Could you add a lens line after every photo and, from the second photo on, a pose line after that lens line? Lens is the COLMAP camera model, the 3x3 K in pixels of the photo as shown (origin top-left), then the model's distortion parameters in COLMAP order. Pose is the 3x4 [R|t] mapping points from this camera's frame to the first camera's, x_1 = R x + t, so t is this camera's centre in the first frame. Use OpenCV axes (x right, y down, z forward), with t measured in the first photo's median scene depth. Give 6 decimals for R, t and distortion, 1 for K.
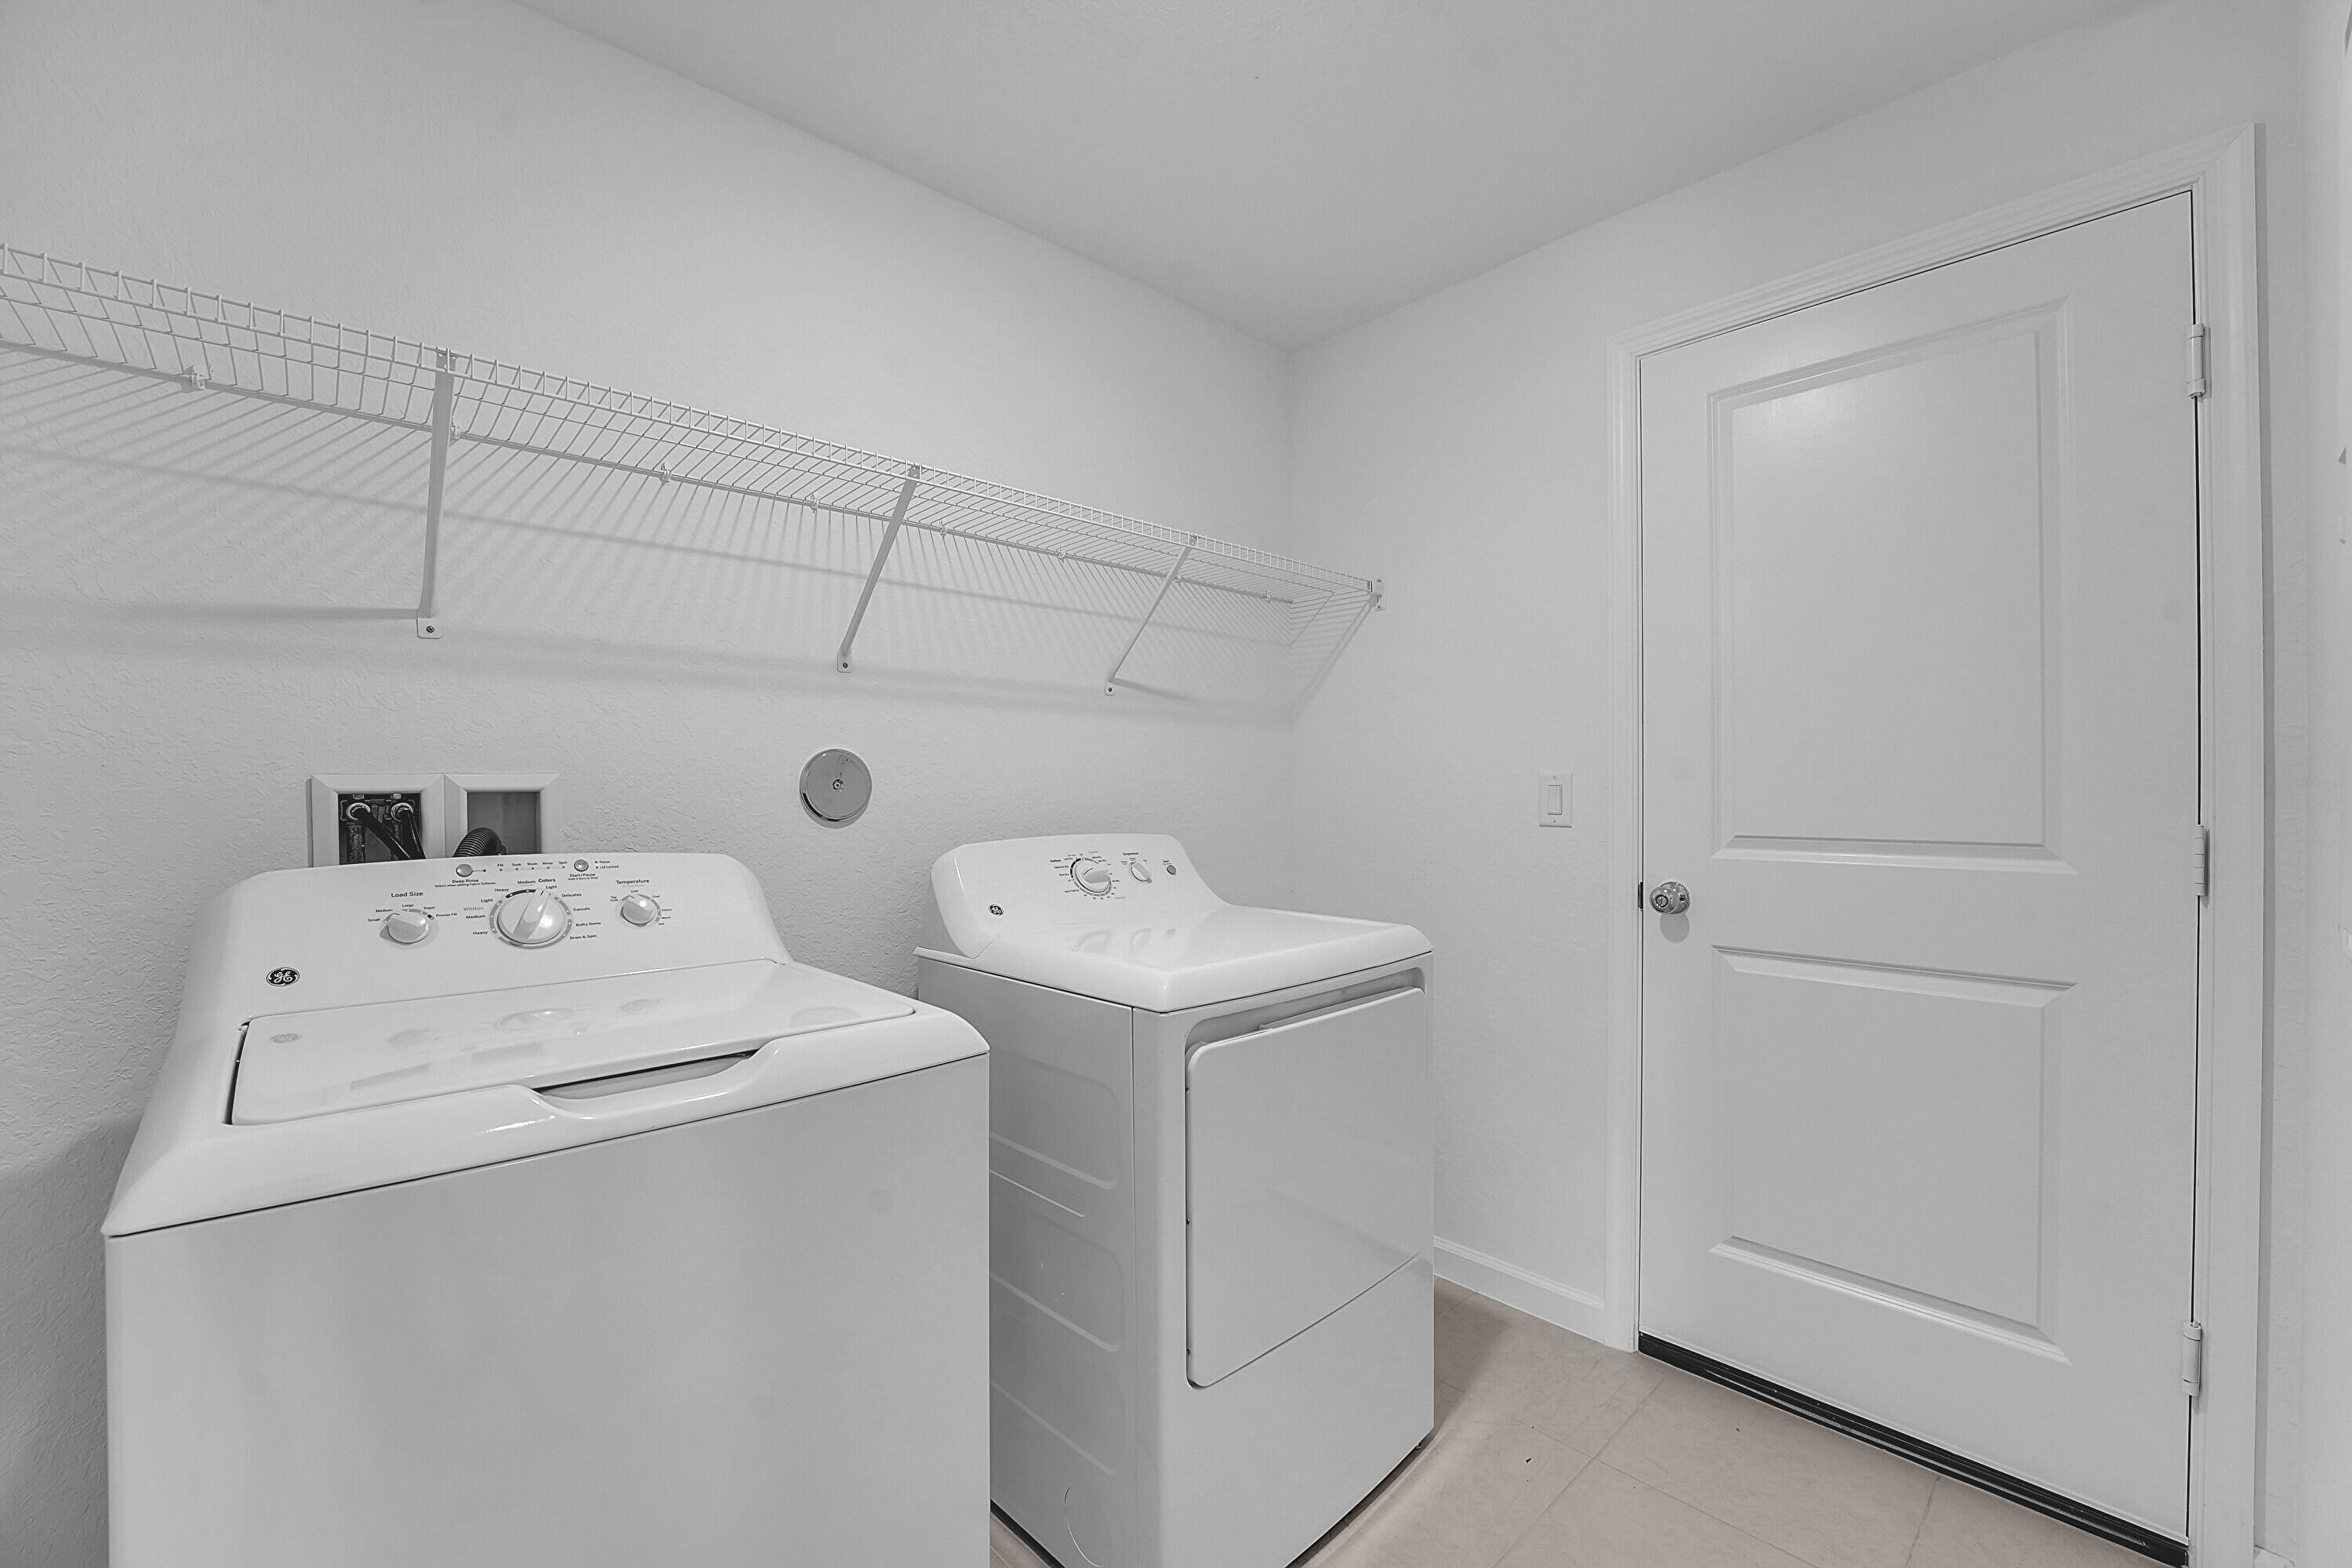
lens RADIAL K [[949.4, 0, 1170.8], [0, 949.4, 800.8], [0, 0, 1]] dist [-0.026429, 0.000118]
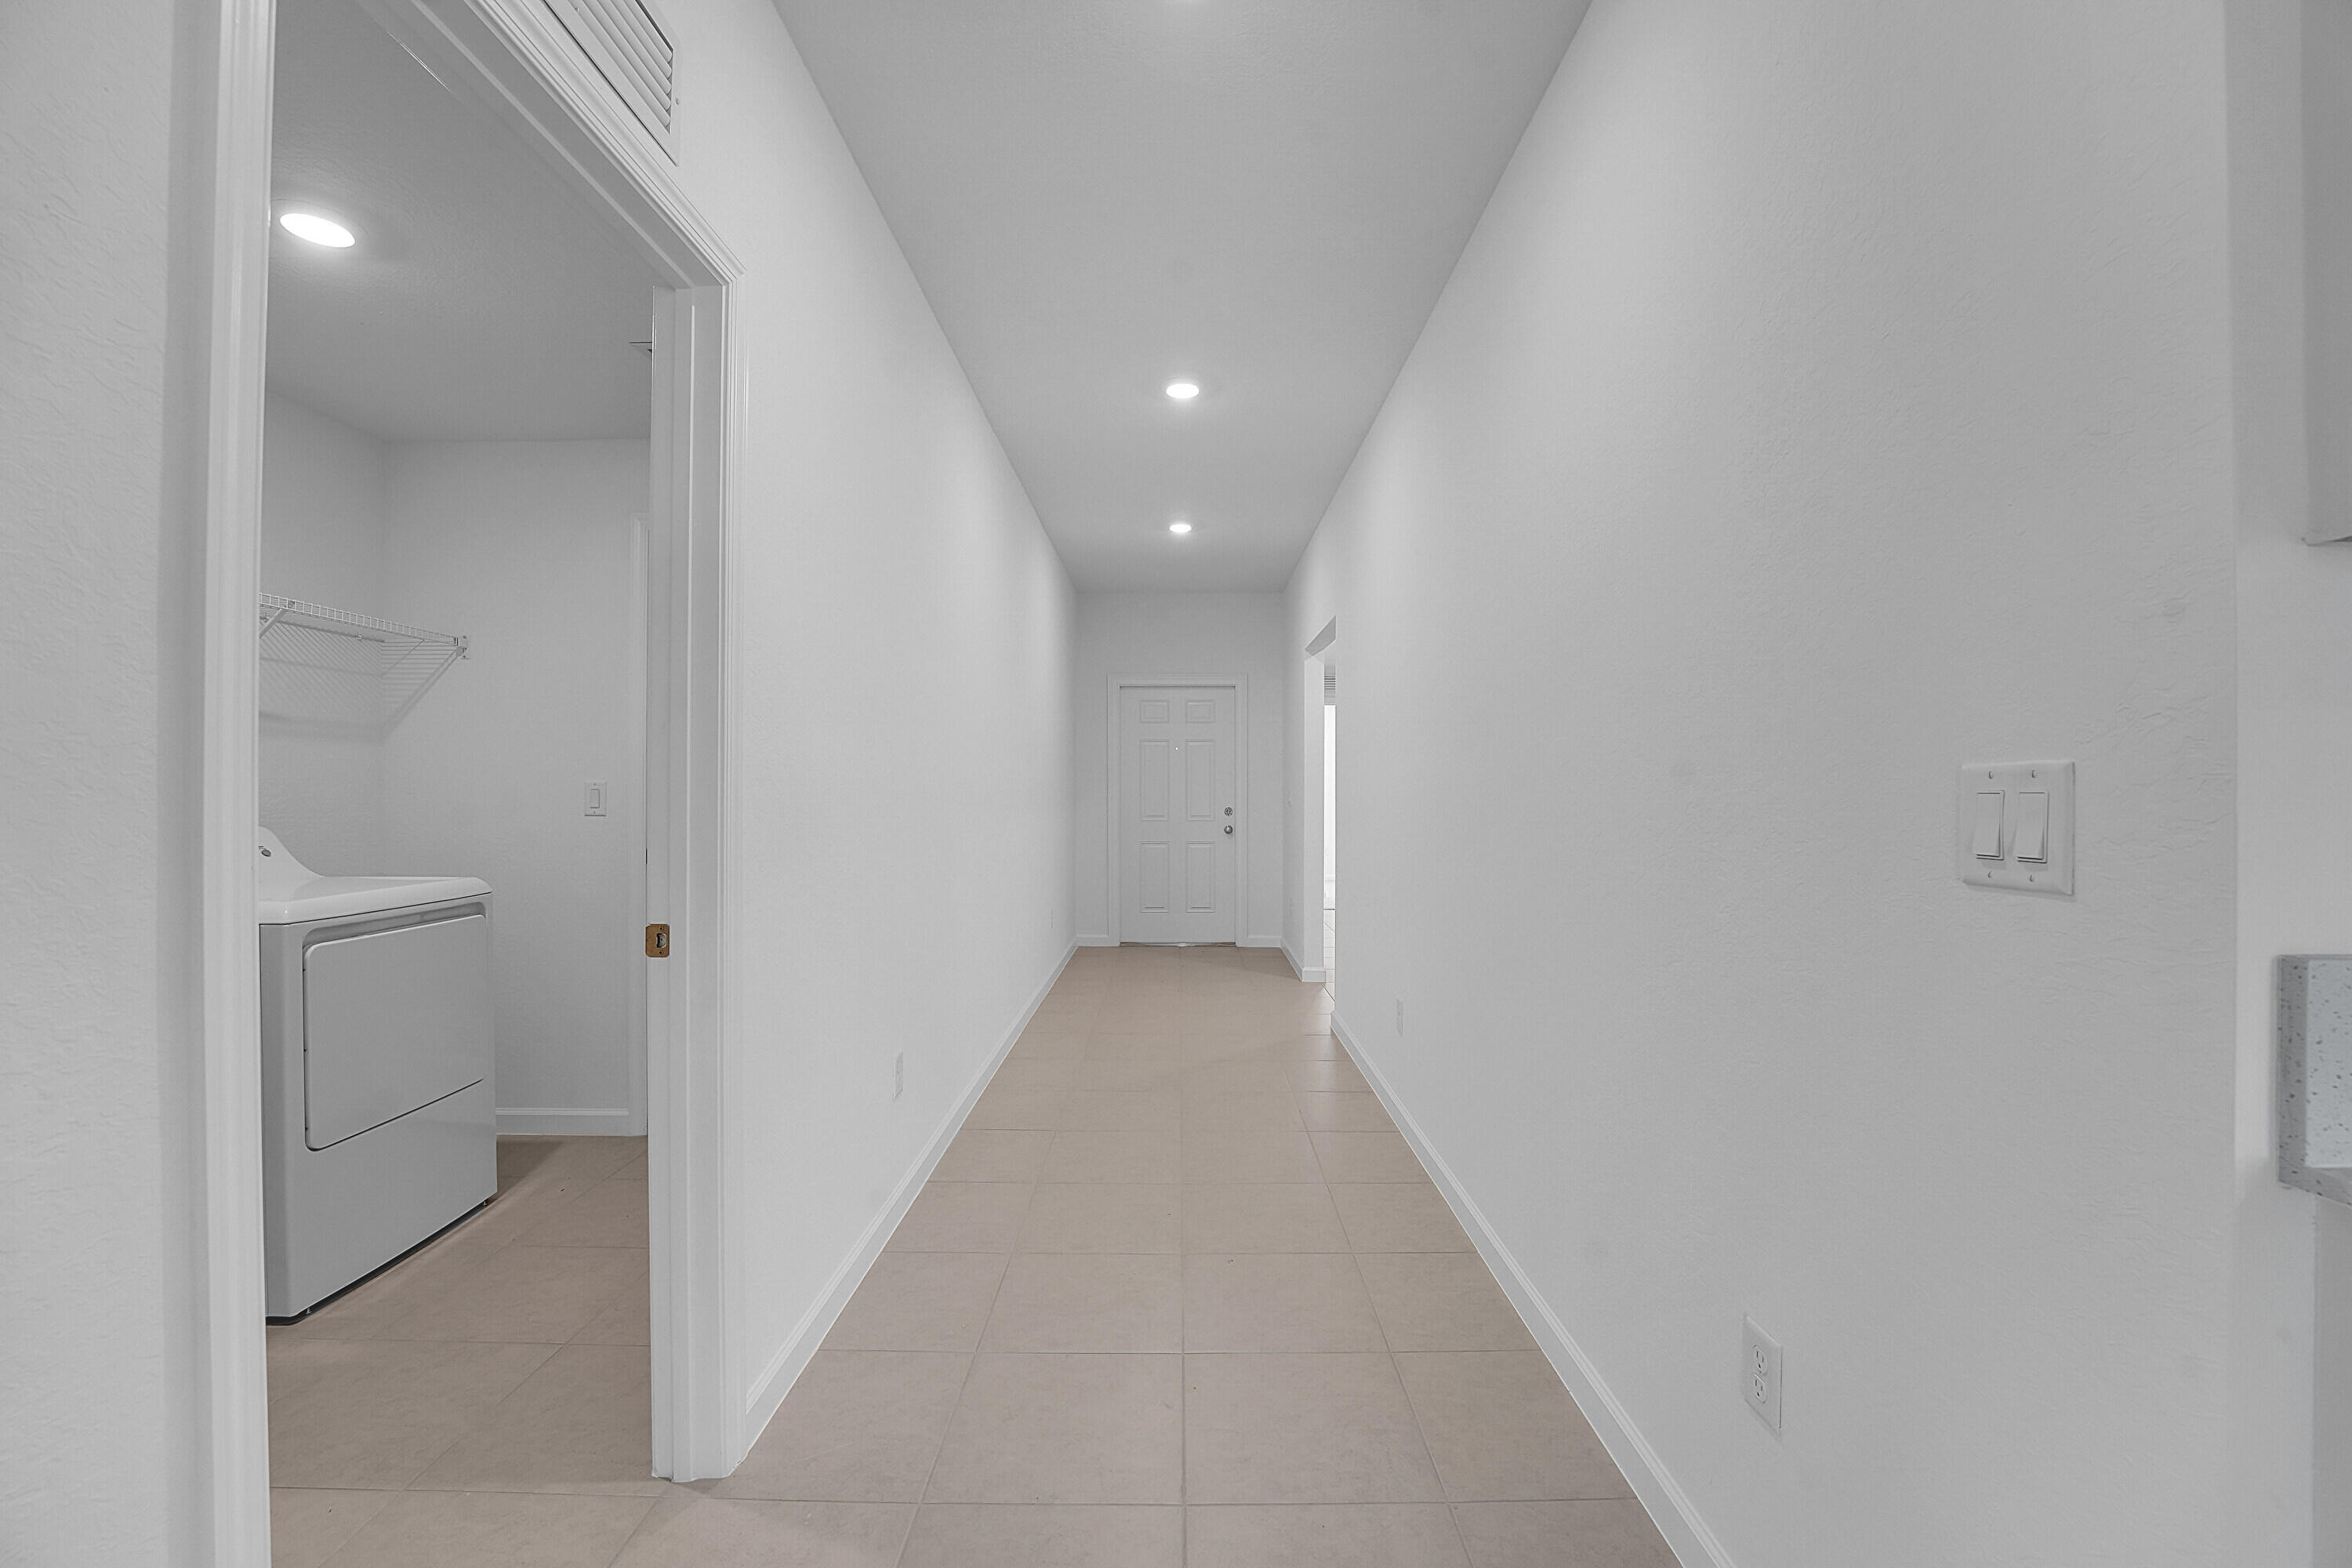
lens RADIAL K [[949.4, 0, 1183.0], [0, 949.4, 787.9], [0, 0, 1]] dist [-0.026429, 0.000118]
pose [[0.669121, 0.005547, 0.743133, -0.121369], [0.007027, 0.999880, -0.013791, 0.011720], [-0.743121, 0.014450, 0.669002, -0.947211]]
